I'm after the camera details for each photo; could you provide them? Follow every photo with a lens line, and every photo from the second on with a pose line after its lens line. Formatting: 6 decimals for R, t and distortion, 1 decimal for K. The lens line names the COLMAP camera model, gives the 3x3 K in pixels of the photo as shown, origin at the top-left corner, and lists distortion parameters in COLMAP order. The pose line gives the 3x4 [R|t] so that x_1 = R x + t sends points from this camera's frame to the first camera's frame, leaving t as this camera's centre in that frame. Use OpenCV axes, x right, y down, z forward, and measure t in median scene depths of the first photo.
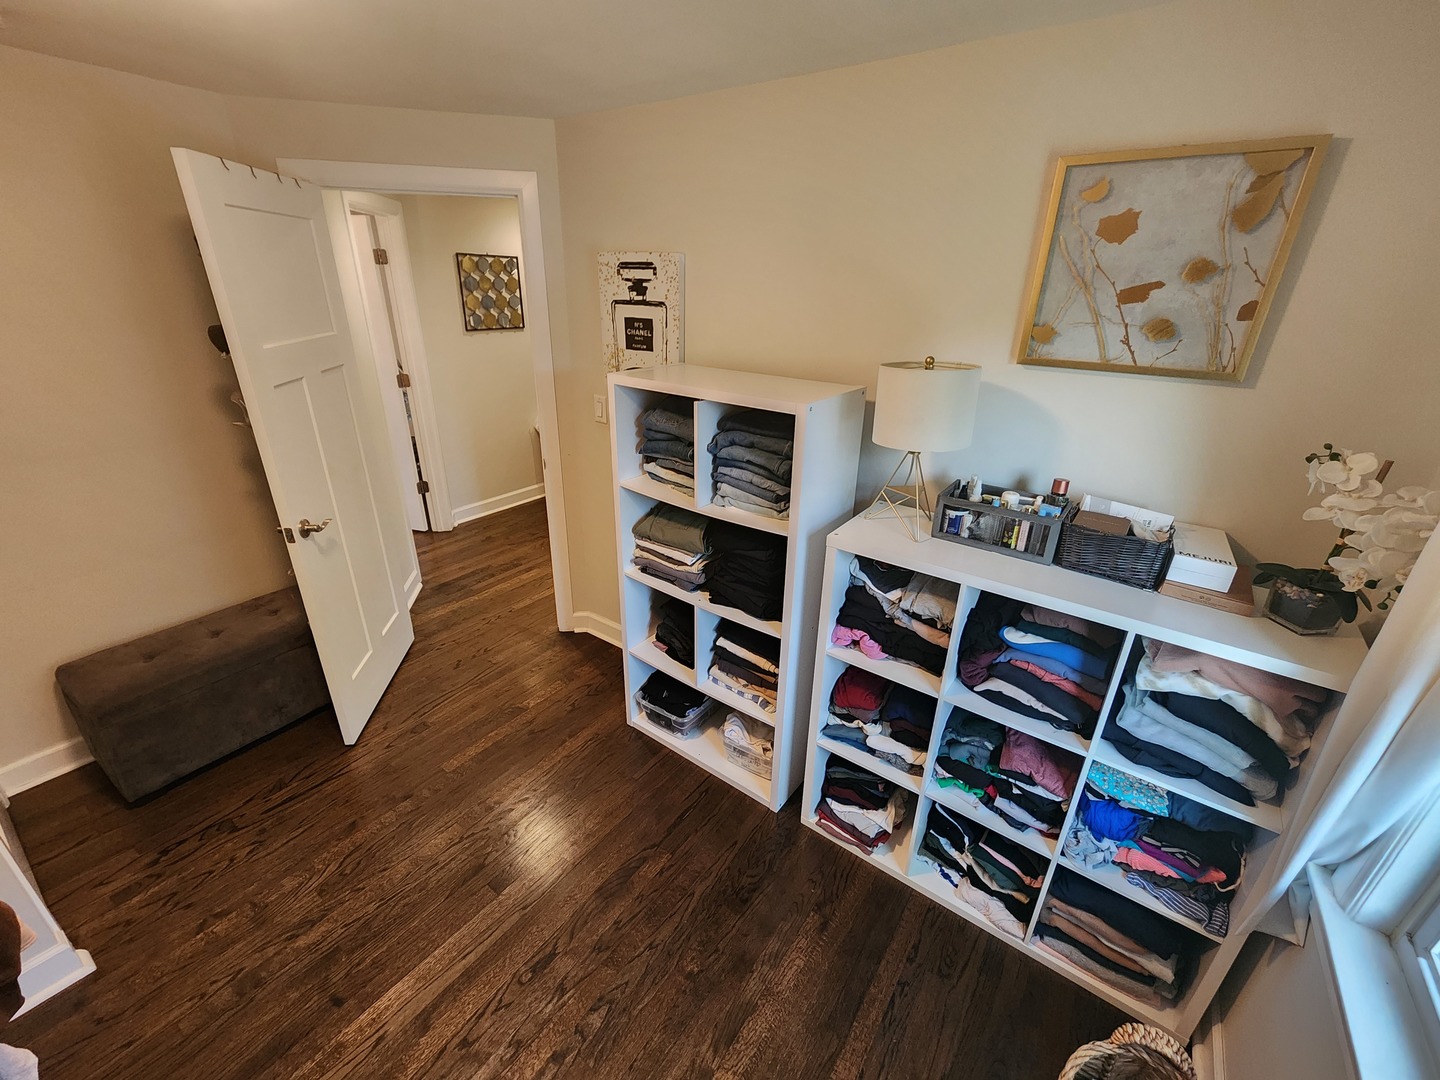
lens RADIAL K [[592.7, 0, 719.9], [0, 592.7, 534.9], [0, 0, 1]] dist [0.000098, -0.002109]
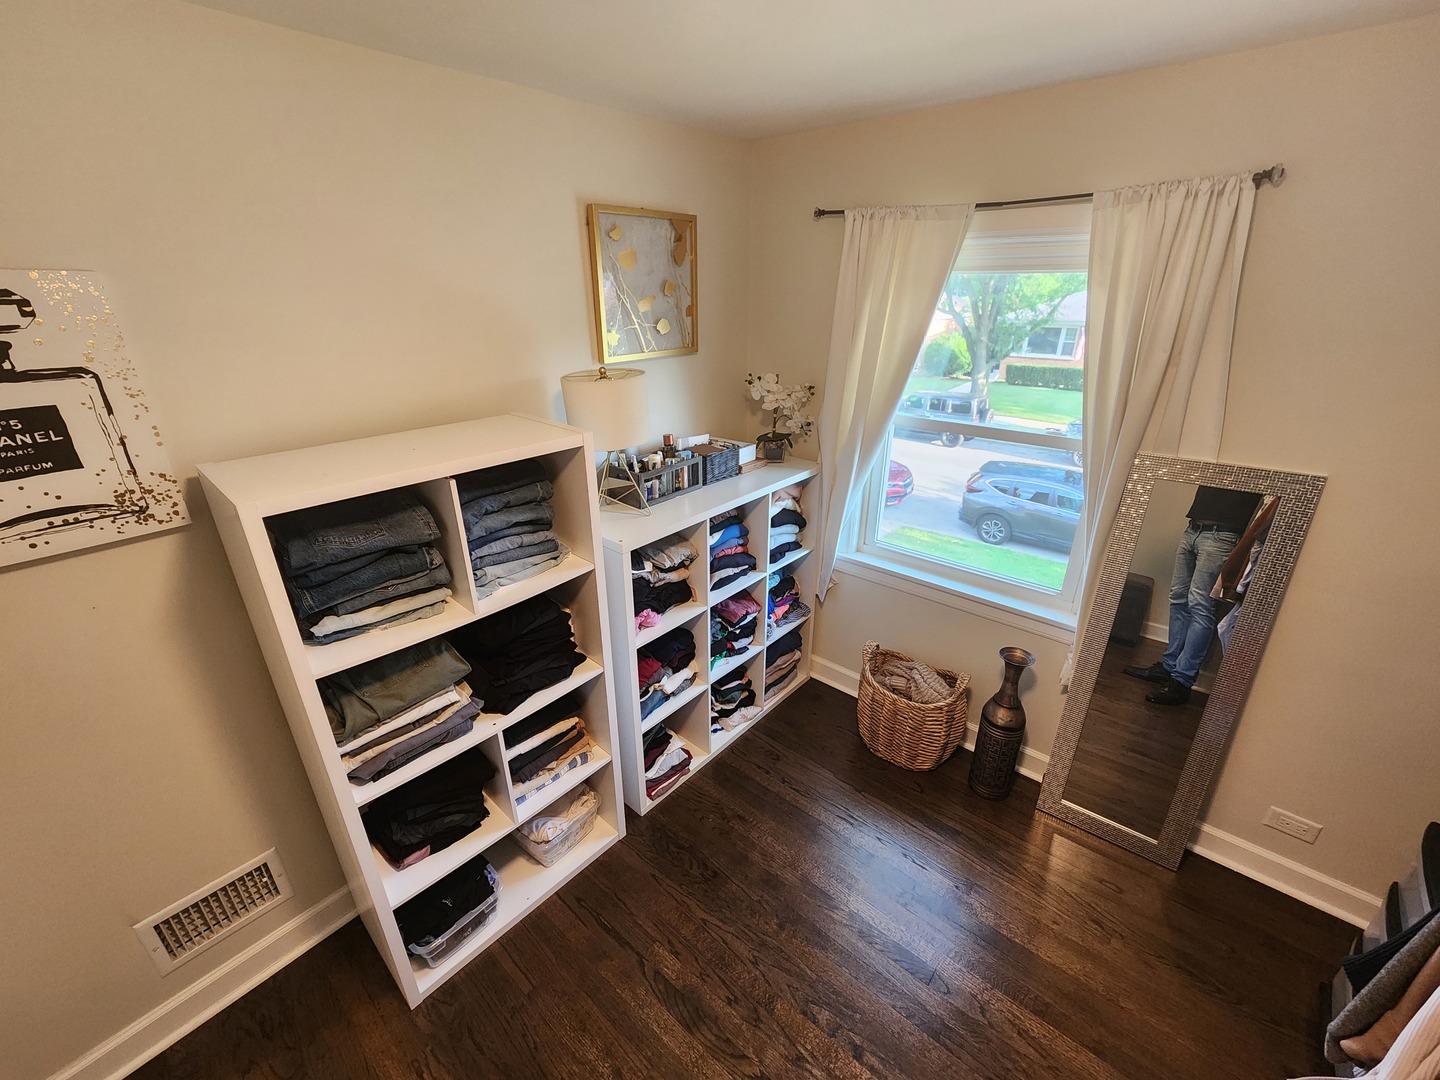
lens RADIAL K [[592.7, 0, 716.4], [0, 592.7, 539.9], [0, 0, 1]] dist [0.000098, -0.002109]
pose [[0.087524, -0.413909, 0.906101, -0.701131], [0.398740, 0.848101, 0.348899, -0.284999], [-0.912878, 0.330762, 0.239272, 0.544489]]
